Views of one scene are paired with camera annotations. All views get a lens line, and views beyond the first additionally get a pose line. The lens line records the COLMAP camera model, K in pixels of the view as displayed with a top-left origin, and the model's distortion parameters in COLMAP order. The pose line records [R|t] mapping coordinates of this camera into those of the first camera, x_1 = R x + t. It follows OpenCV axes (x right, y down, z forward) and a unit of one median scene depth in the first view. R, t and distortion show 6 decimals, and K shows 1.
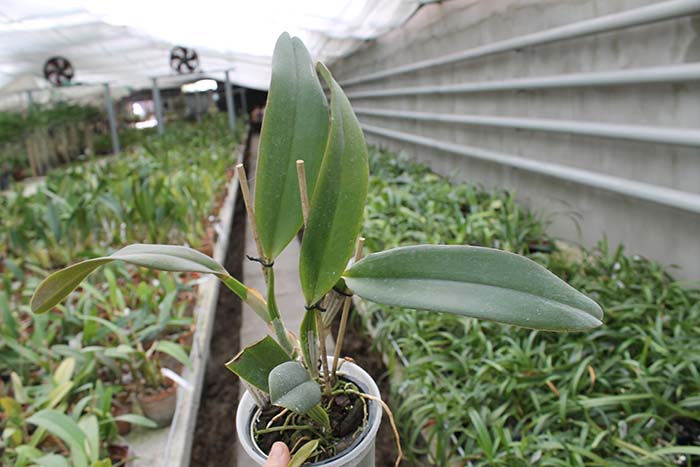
lens RADIAL K [[590.9, 0, 350.0], [0, 590.9, 233.5], [0, 0, 1]] dist [-0.173002, 0.162037]
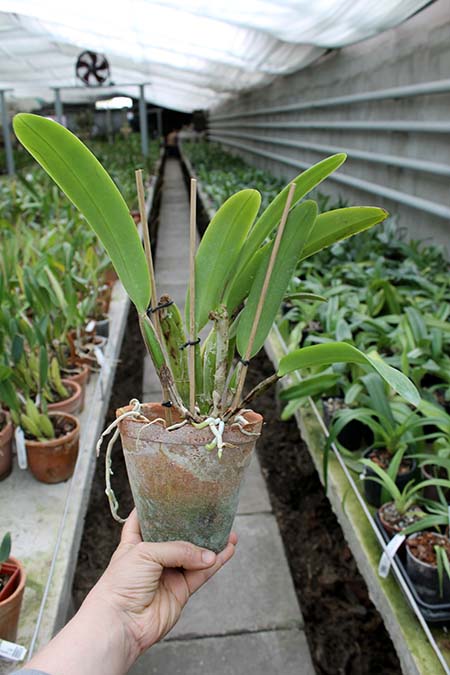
lens RADIAL K [[569.8, 0, 225.0], [0, 569.8, 337.5], [0, 0, 1]] dist [-0.173002, 0.162037]
pose [[0.995830, 0.081818, -0.040364, -0.030956], [-0.075544, 0.987546, 0.138005, -0.039760], [0.051153, -0.134380, 0.989609, 0.173940]]
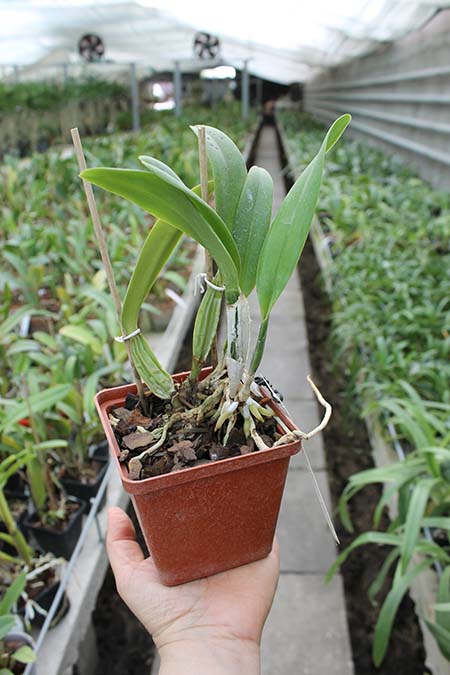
lens RADIAL K [[569.8, 0, 225.0], [0, 569.8, 337.5], [0, 0, 1]] dist [-0.173002, 0.162037]
pose [[0.969904, 0.163585, -0.180349, 0.011418], [-0.126697, 0.971589, 0.199907, 0.010173], [0.207927, -0.171041, 0.963074, -0.046898]]
